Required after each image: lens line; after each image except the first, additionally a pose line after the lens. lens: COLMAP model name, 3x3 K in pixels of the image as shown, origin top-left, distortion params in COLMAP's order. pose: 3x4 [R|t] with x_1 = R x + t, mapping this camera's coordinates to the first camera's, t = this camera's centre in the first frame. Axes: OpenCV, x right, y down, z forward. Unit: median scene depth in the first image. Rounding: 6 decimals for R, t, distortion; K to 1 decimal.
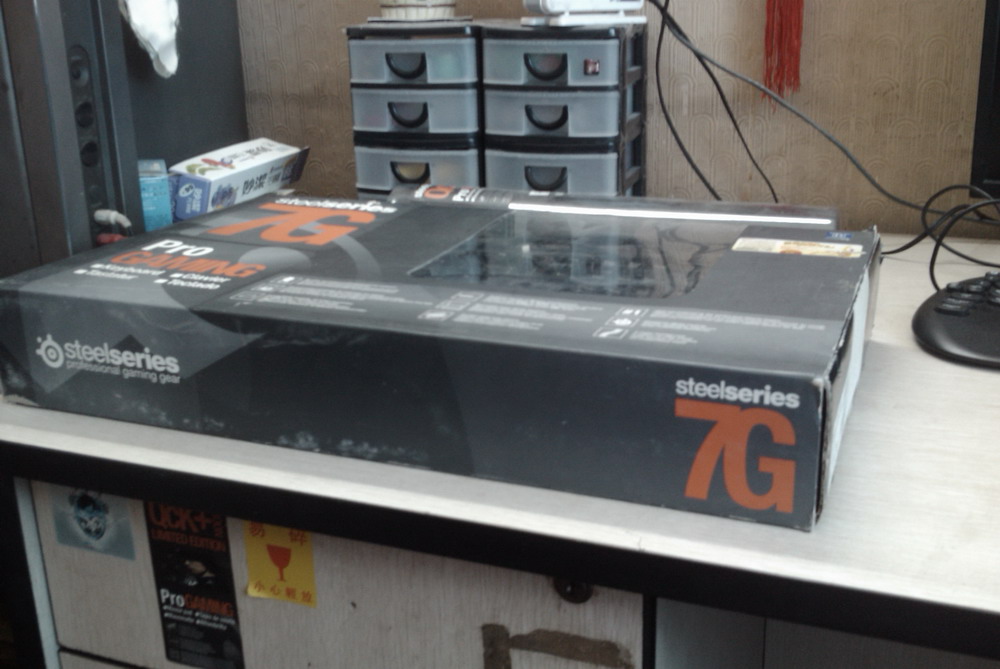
lens RADIAL K [[1101.7, 0, 536.0], [0, 1101.7, 334.1], [0, 0, 1]] dist [0.069502, -0.225681]
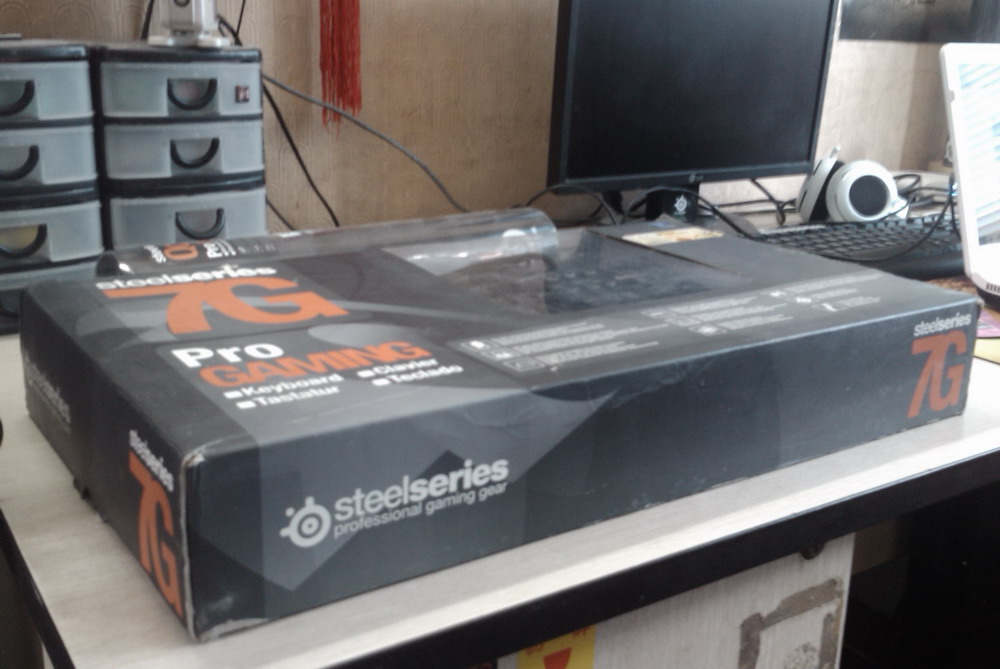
lens RADIAL K [[1101.7, 0, 536.0], [0, 1101.7, 334.1], [0, 0, 1]] dist [0.069502, -0.225681]
pose [[0.528086, -0.196675, 0.826102, -0.901364], [0.221298, 0.971070, 0.089723, -0.124184], [-0.819849, 0.135433, 0.556332, 0.515704]]
